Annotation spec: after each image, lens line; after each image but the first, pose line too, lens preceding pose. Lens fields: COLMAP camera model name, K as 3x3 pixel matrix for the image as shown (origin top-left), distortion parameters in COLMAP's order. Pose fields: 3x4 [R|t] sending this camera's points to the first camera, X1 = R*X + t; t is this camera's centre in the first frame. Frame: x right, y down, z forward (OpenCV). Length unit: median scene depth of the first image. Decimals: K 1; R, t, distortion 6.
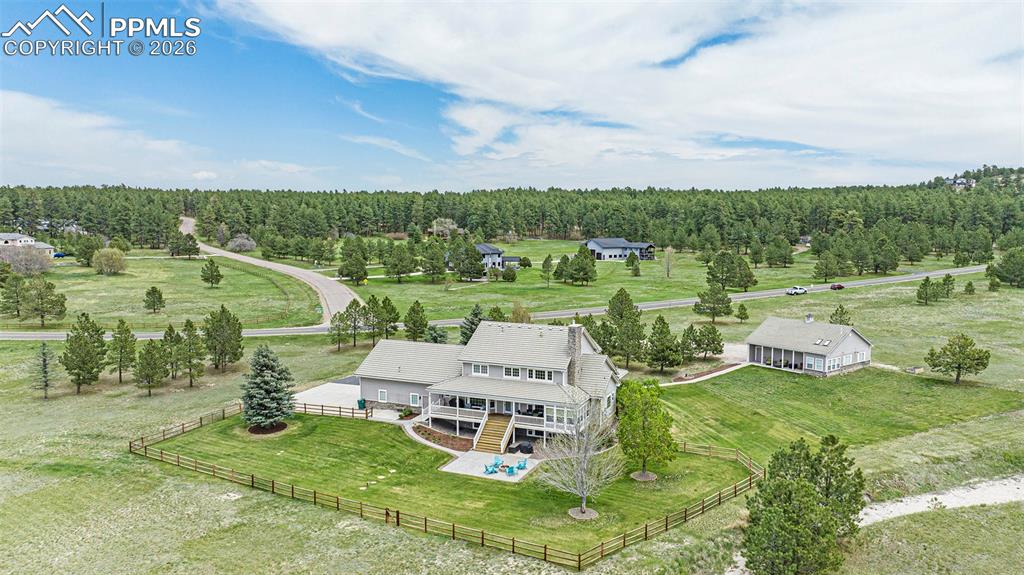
lens RADIAL K [[735.5, 0, 516.6], [0, 735.5, 311.9], [0, 0, 1]] dist [-0.040176, 0.032222]
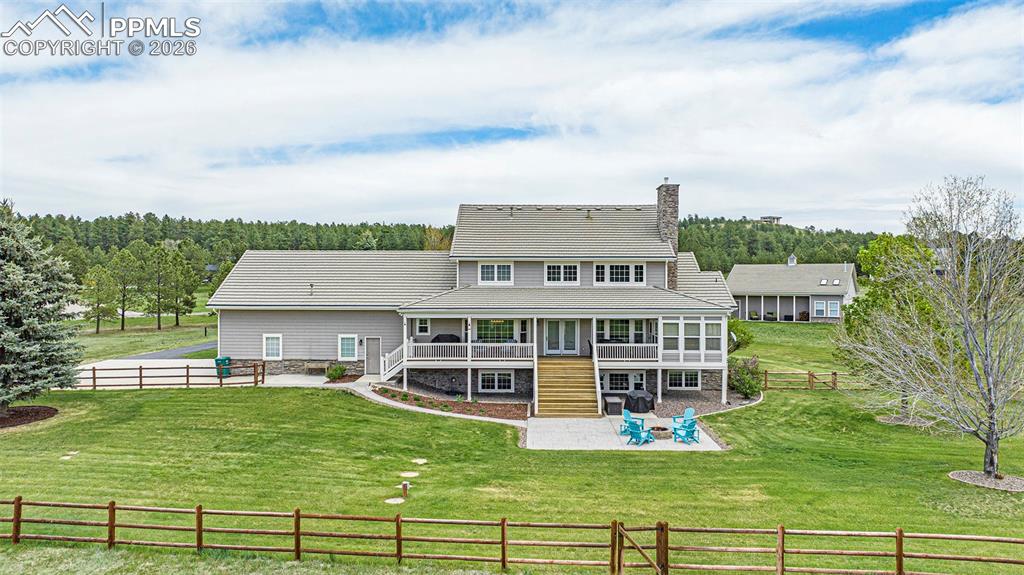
lens RADIAL K [[735.5, 0, 534.1], [0, 735.5, 312.9], [0, 0, 1]] dist [-0.040176, 0.032222]
pose [[0.923050, -0.017103, 0.384300, -0.214013], [0.045643, 0.996823, -0.065268, 0.135006], [-0.381963, 0.077786, 0.920898, 0.491455]]
